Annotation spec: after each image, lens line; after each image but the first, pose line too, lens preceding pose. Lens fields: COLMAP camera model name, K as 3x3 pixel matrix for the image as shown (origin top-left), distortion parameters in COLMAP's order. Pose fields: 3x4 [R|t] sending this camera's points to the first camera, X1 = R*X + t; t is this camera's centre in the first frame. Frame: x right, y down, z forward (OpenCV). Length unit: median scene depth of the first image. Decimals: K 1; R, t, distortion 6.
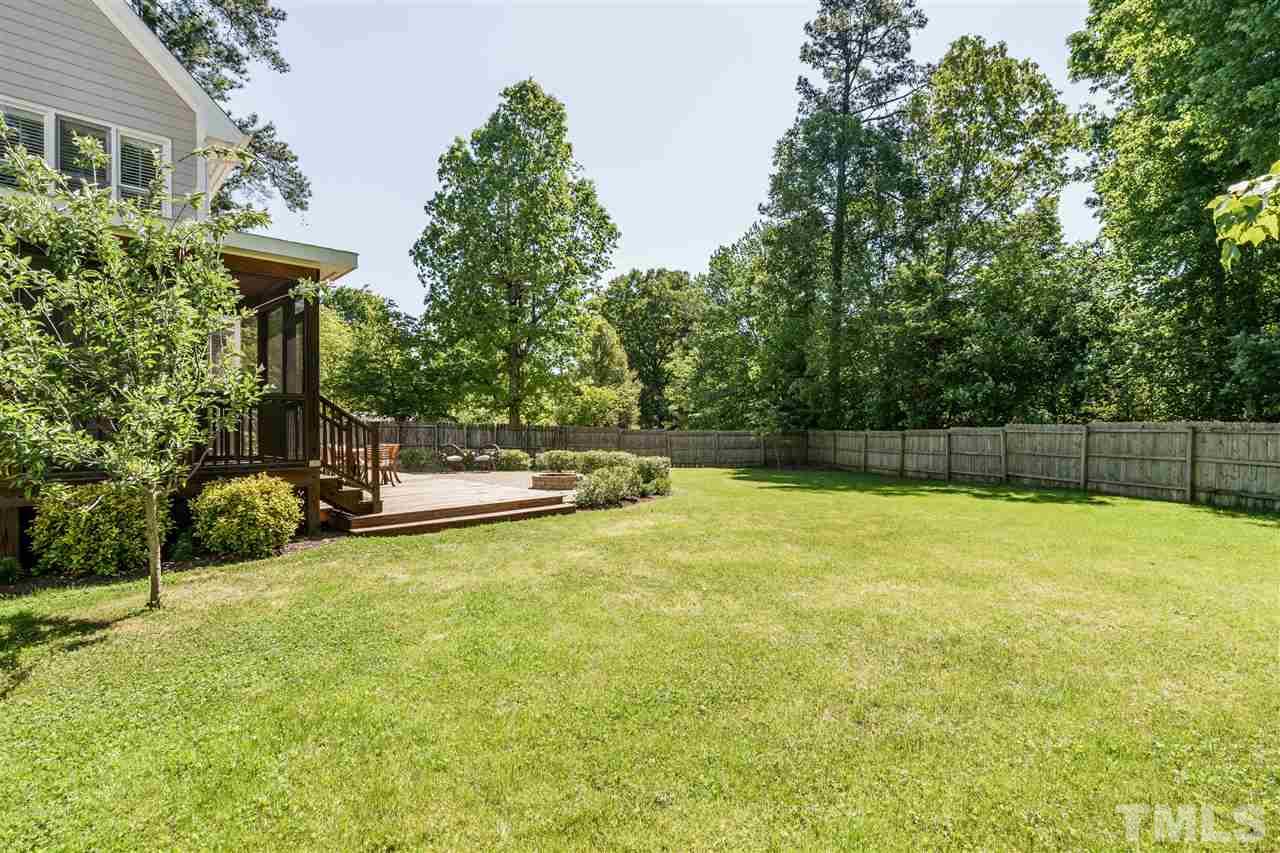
lens RADIAL K [[587.1, 0, 642.4], [0, 587.1, 428.4], [0, 0, 1]] dist [-0.003283, -0.001013]
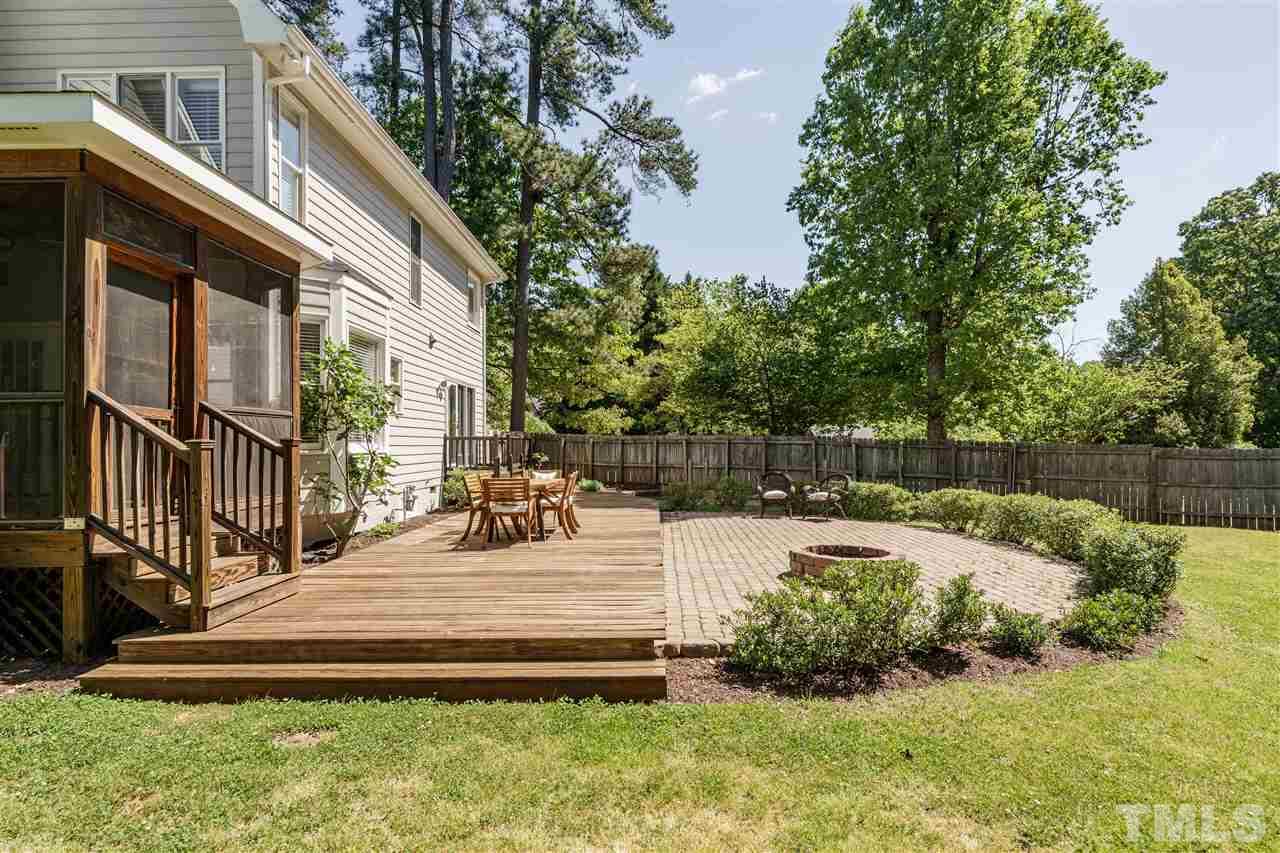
lens RADIAL K [[665.0, 0, 637.0], [0, 665.0, 430.3], [0, 0, 1]] dist [0.015623, -0.001181]
pose [[0.703859, -0.010685, -0.710259, 0.062828], [-0.001573, 0.999861, -0.016600, -0.004441], [0.710338, 0.012801, 0.703744, 0.277162]]
